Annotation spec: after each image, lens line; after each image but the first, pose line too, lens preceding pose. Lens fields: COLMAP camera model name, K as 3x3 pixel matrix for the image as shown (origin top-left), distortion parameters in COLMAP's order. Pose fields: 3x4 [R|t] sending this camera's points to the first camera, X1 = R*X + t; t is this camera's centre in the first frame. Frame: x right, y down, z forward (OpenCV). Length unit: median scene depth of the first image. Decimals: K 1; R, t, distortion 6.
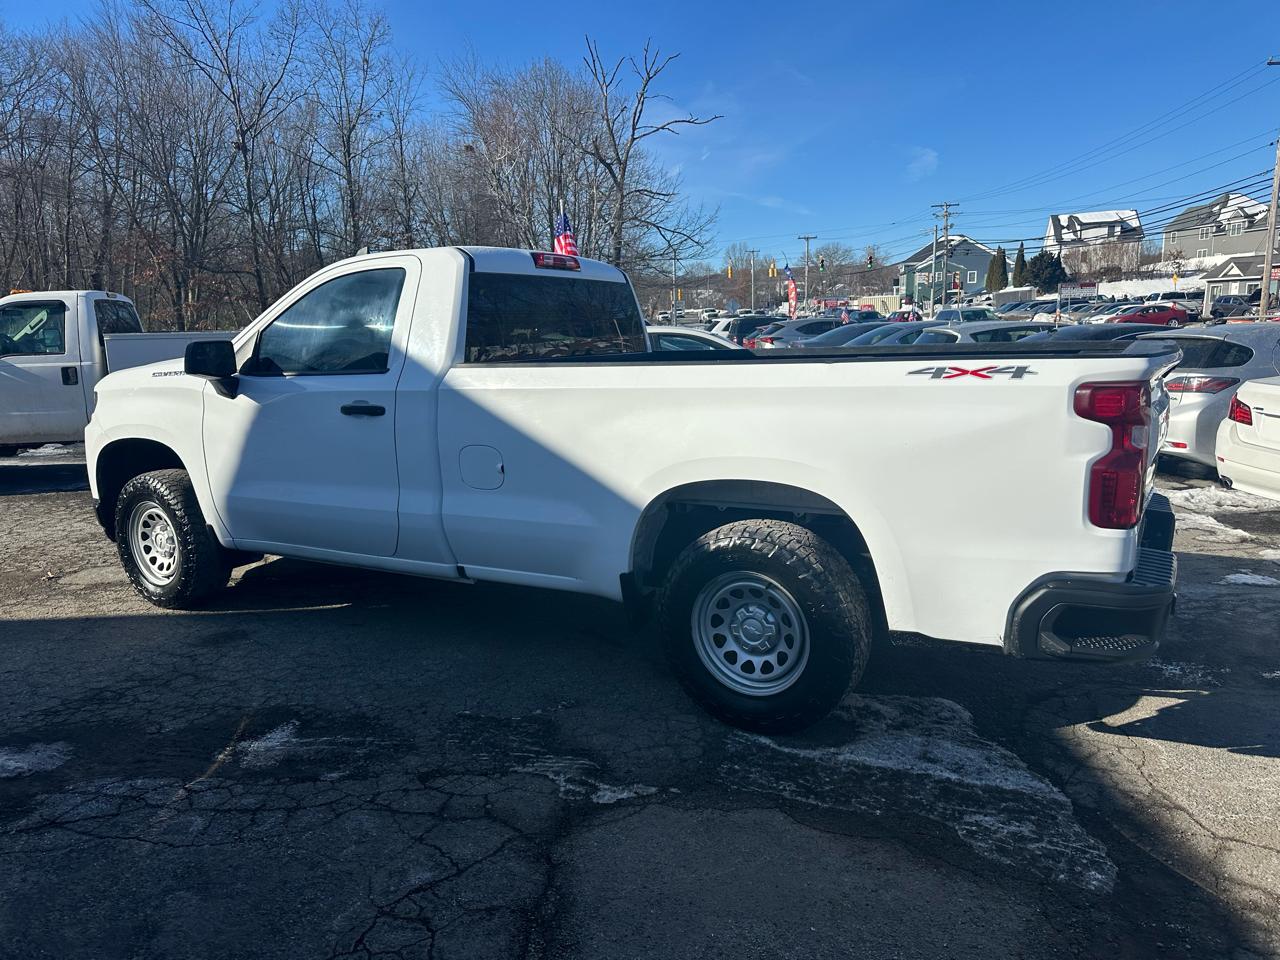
lens RADIAL K [[925.8, 0, 640.4], [0, 925.8, 452.1], [0, 0, 1]] dist [0.103159, -0.180545]
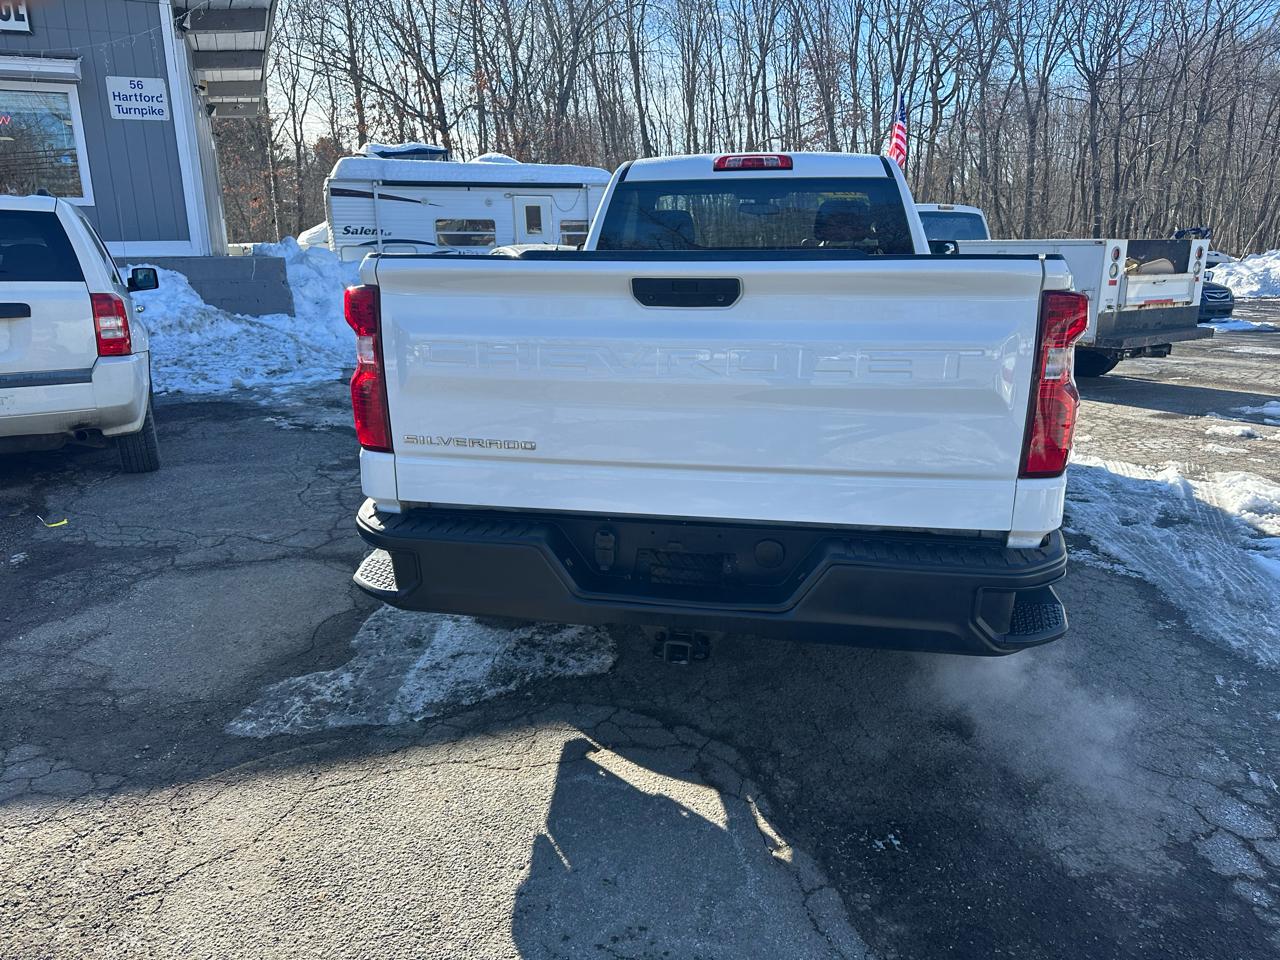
lens RADIAL K [[892.4, 0, 622.9], [0, 892.4, 487.4], [0, 0, 1]] dist [0.044607, -0.049845]
pose [[0.326659, 0.260975, -0.908397, 1.212106], [-0.137813, 0.964002, 0.227392, -0.101376], [0.935041, 0.050909, 0.350866, 0.813125]]
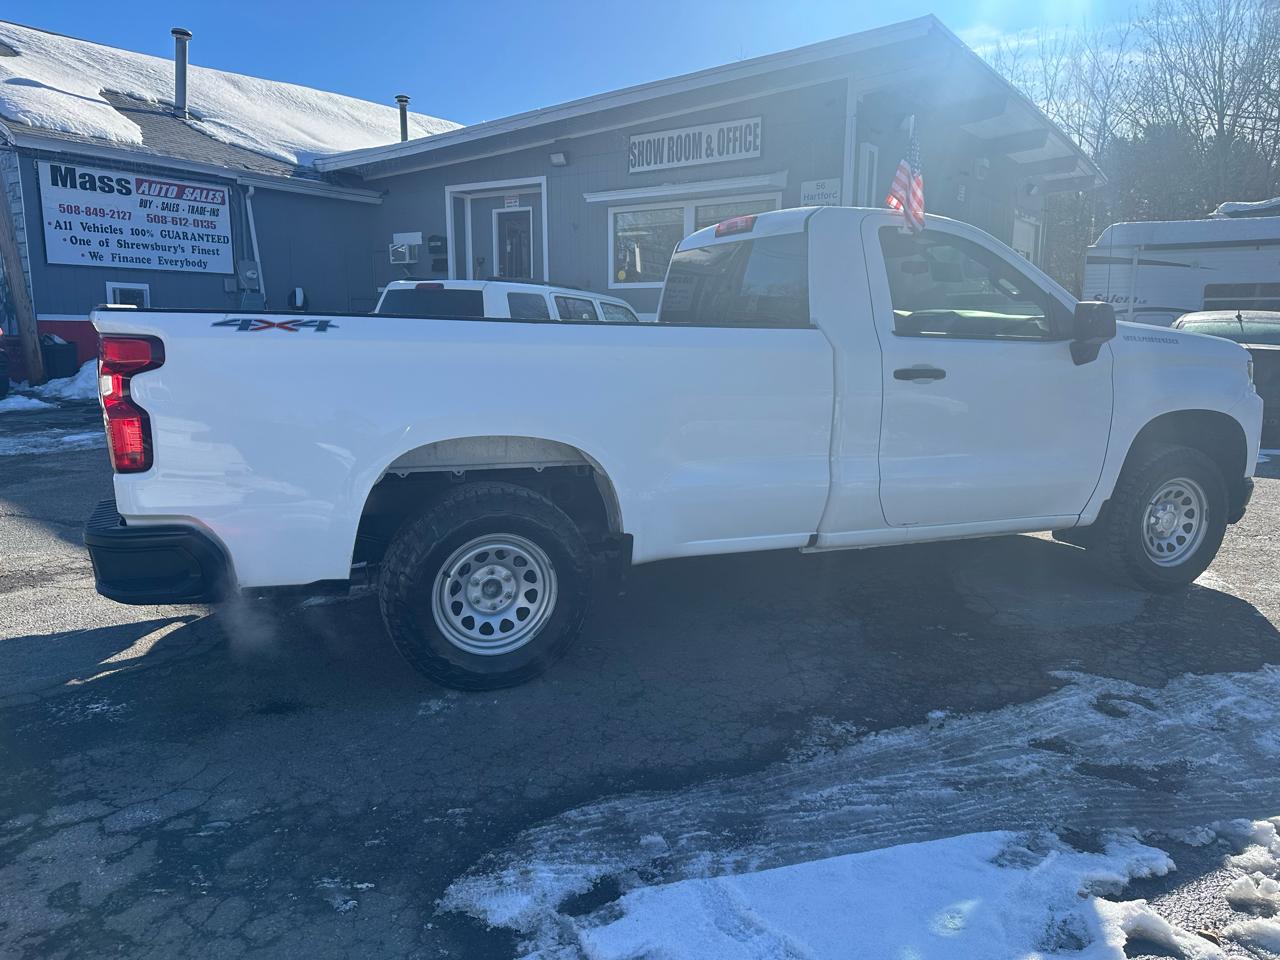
lens RADIAL K [[887.1, 0, 640.0], [0, 887.1, 480.0], [0, 0, 1]] dist [0.046279, -0.056434]
pose [[-0.623430, 0.154846, -0.766392, 1.066981], [-0.103587, 0.955195, 0.277257, -0.289365], [0.774987, 0.252239, -0.579458, 2.247936]]
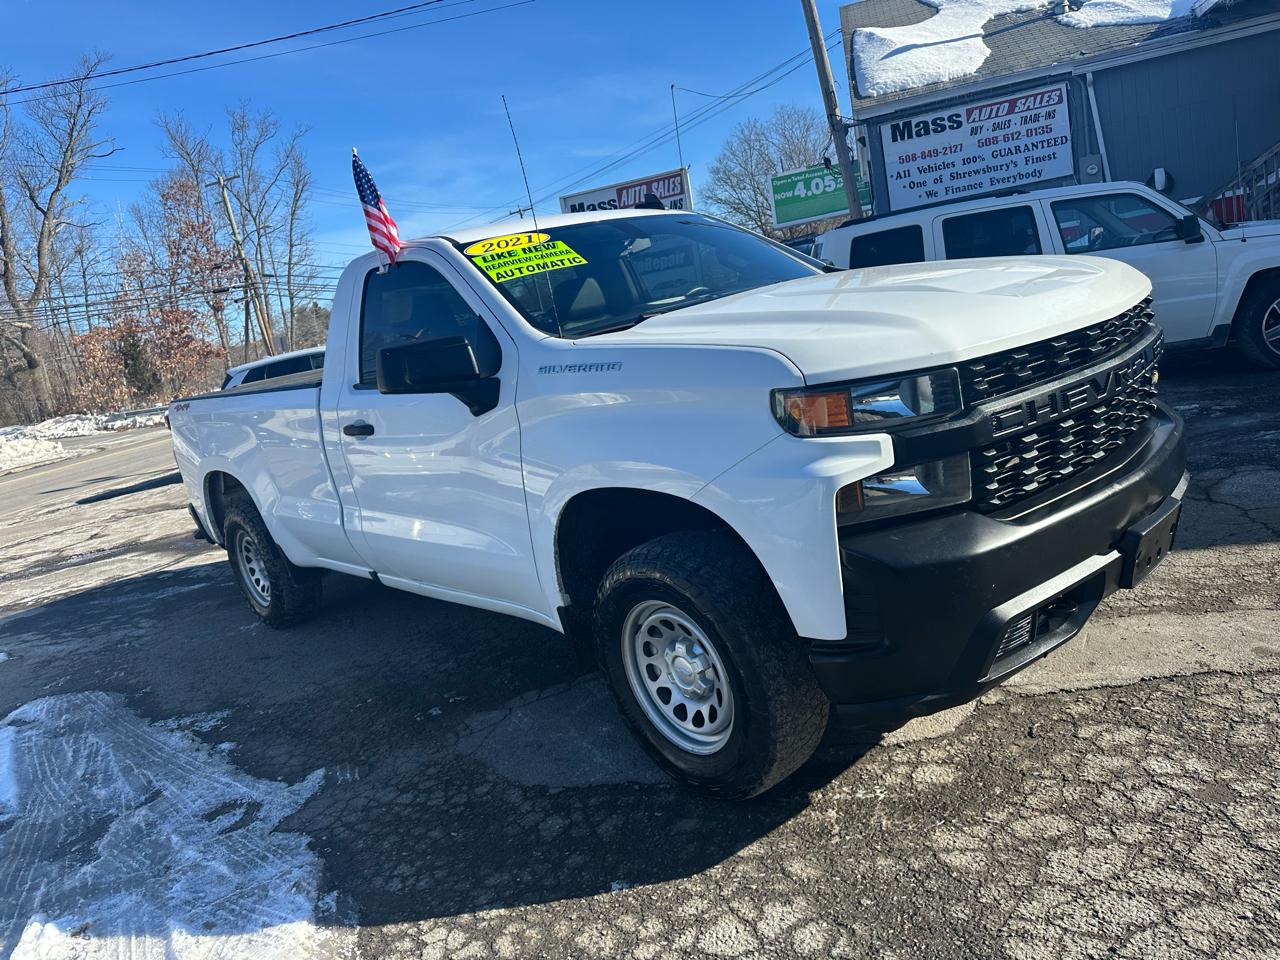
lens RADIAL K [[896.0, 0, 639.0], [0, 896.0, 468.4], [0, 0, 1]] dist [0.014584, -0.017883]
pose [[-0.929469, 0.144886, 0.339257, -0.788482], [0.252544, 0.920267, 0.298882, -0.338654], [-0.268903, 0.363479, -0.891949, 2.750173]]
